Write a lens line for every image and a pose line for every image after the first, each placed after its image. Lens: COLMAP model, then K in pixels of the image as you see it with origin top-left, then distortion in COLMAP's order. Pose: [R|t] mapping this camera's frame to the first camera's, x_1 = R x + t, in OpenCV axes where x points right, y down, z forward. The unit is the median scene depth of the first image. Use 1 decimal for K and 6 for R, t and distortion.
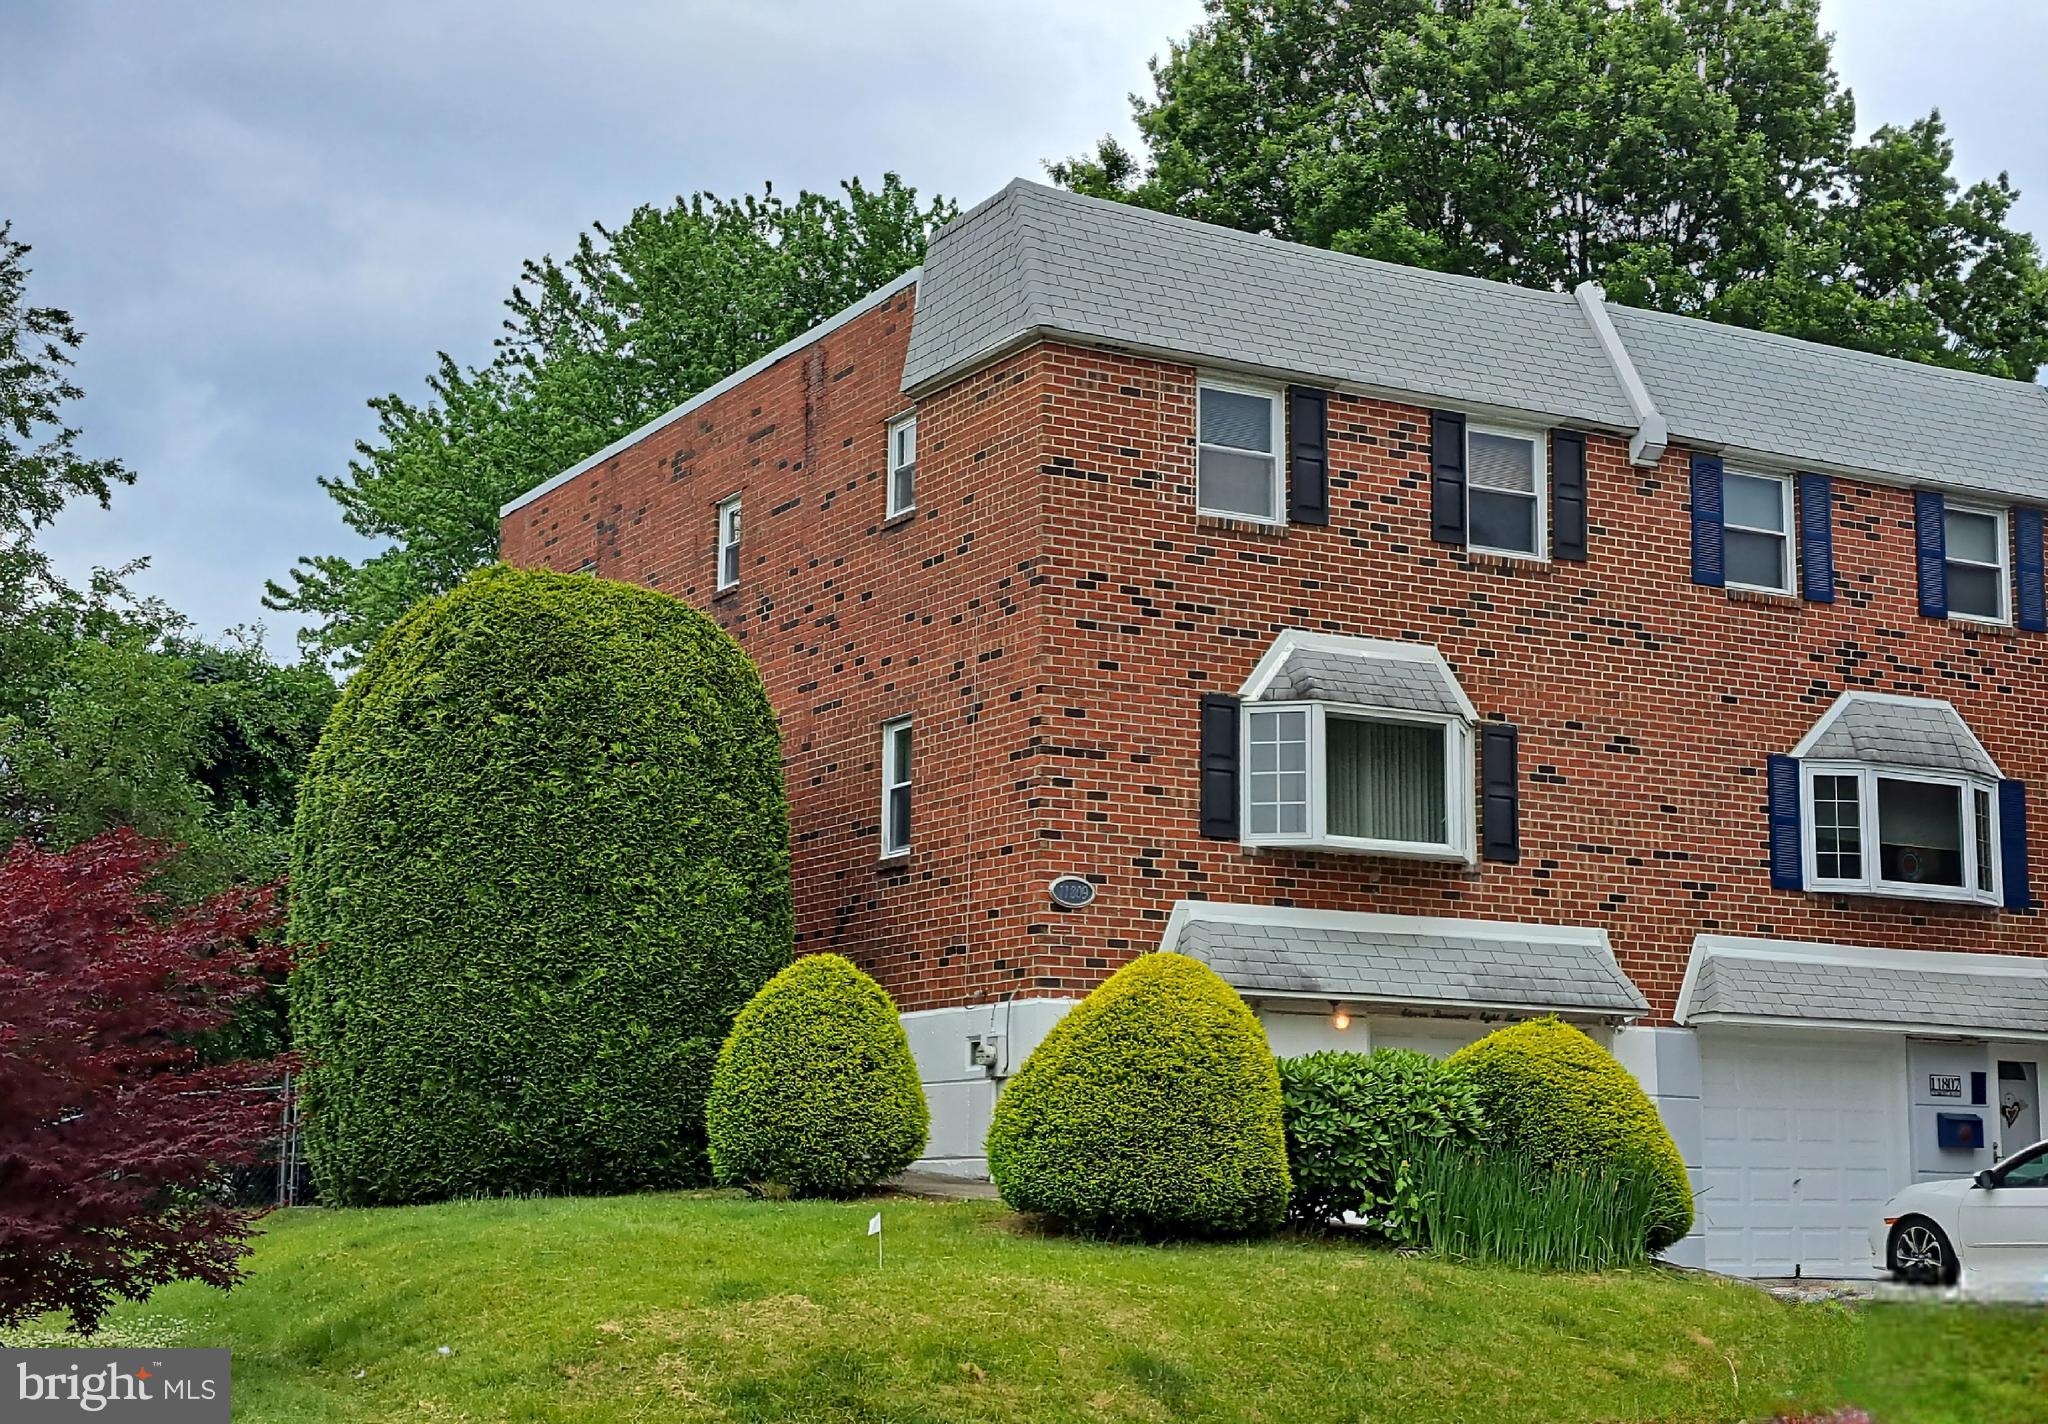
lens RADIAL K [[2795.5, 0, 1026.9], [0, 2795.5, 763.0], [0, 0, 1]] dist [0.353262, -2.088974]
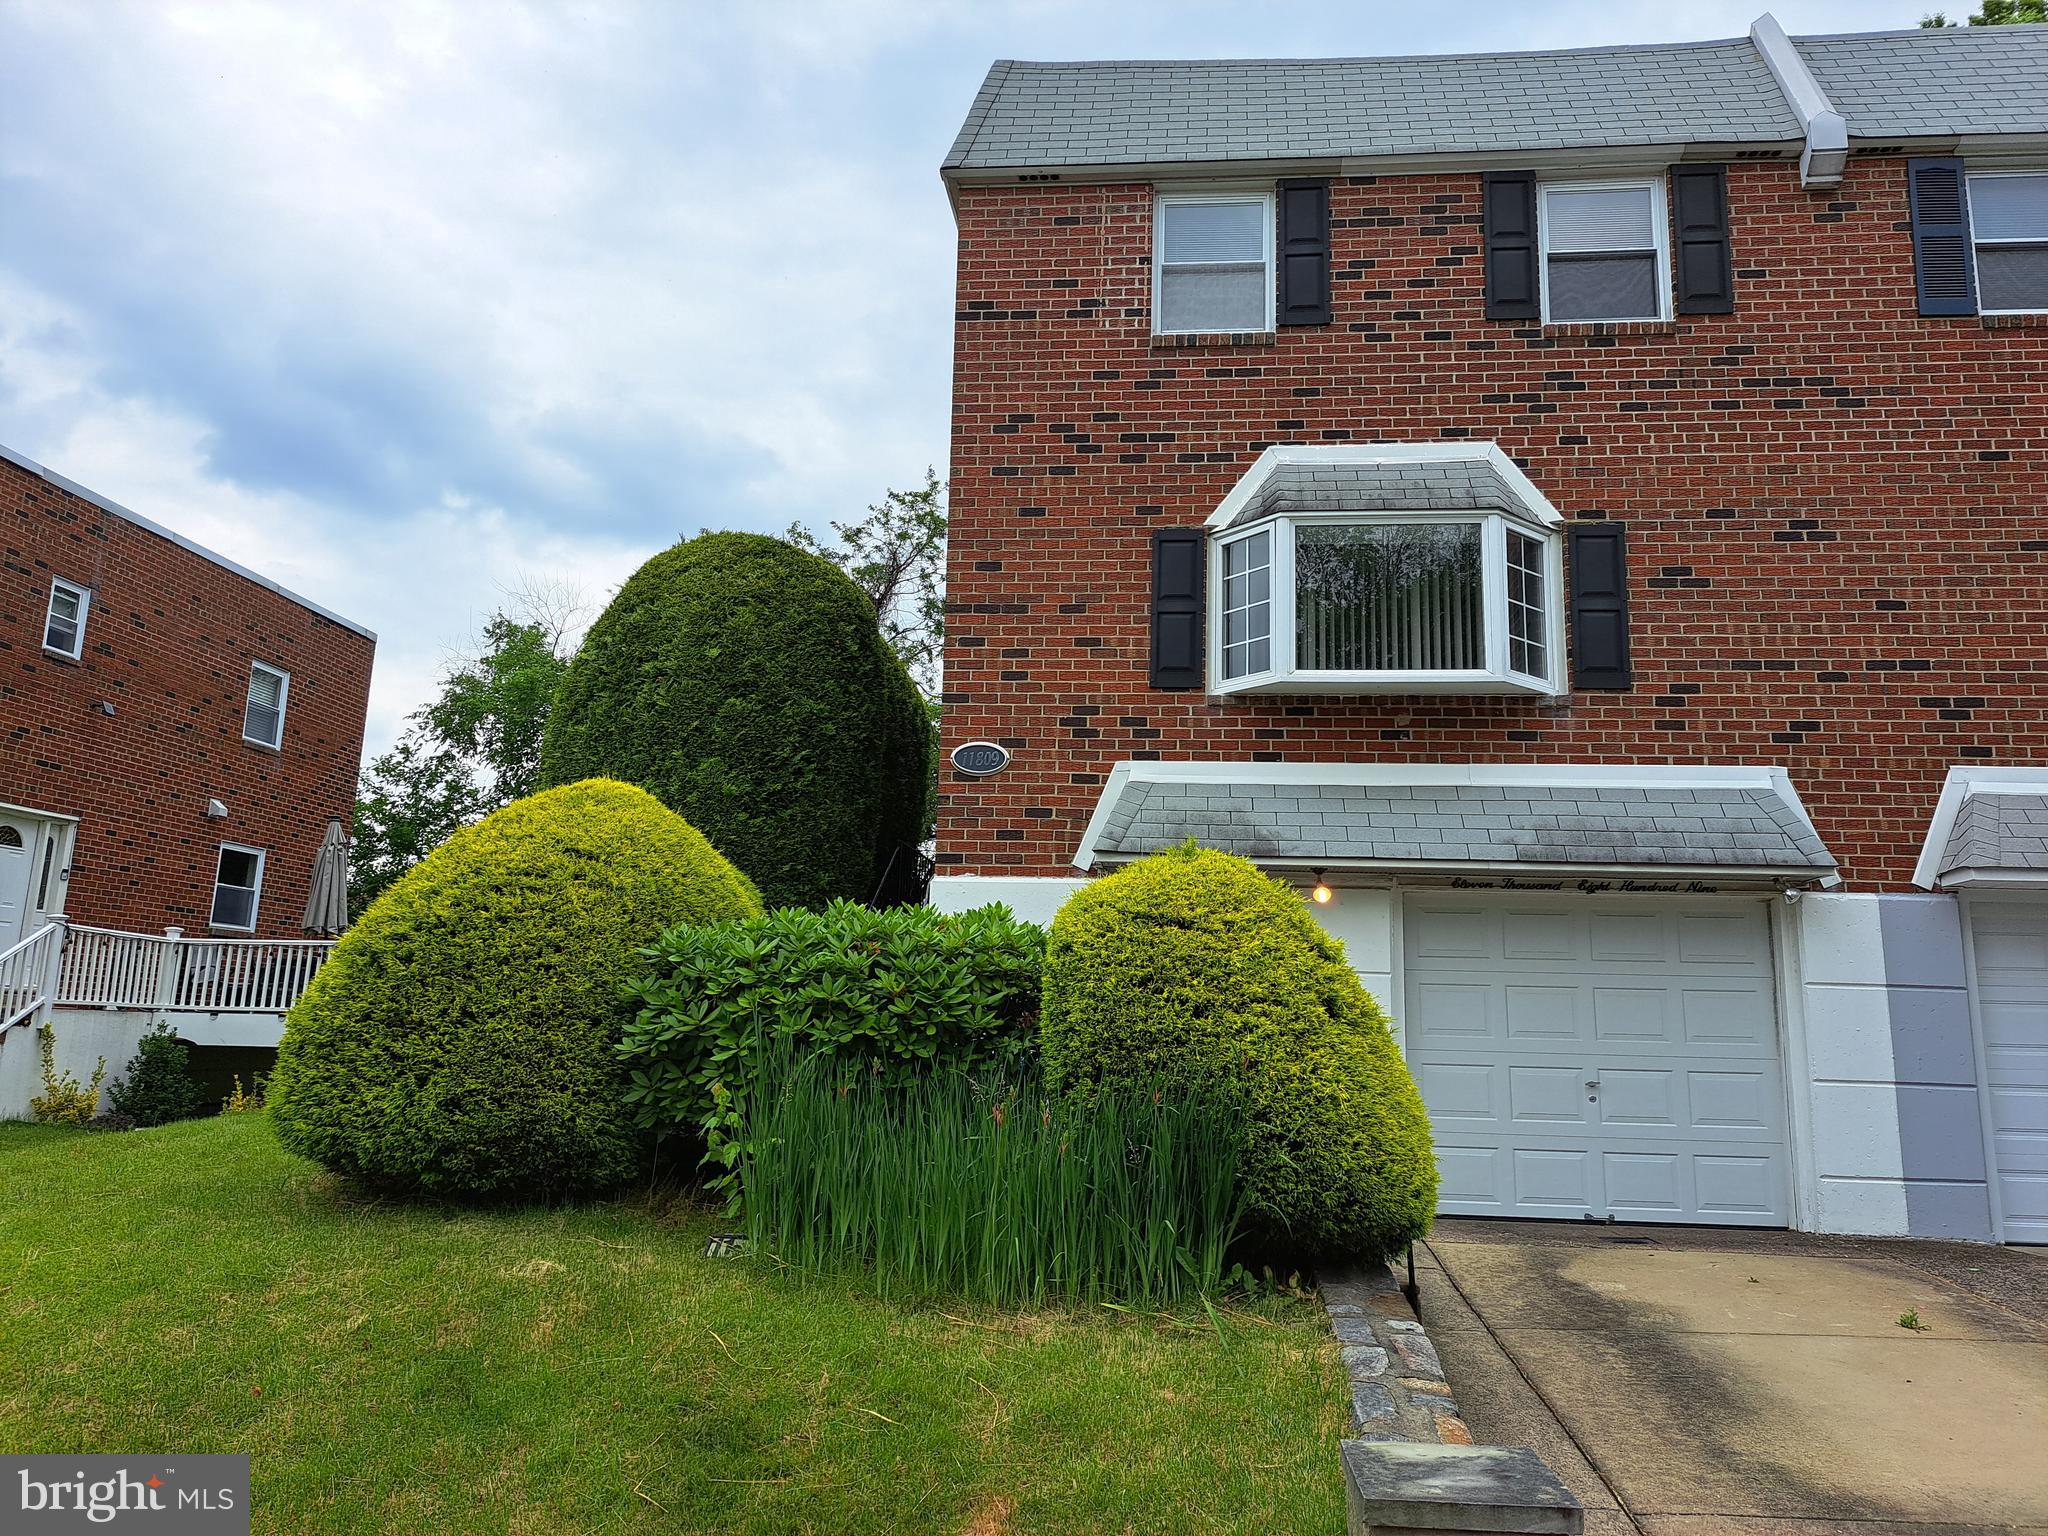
lens RADIAL K [[1448.7, 0, 1022.1], [0, 1448.7, 750.7], [0, 0, 1]] dist [0.087153, -0.101361]
pose [[0.824924, -0.095199, -0.557169, 0.262740], [0.065898, 0.995191, -0.072475, 0.071383], [0.561389, 0.023070, 0.827230, 0.569441]]
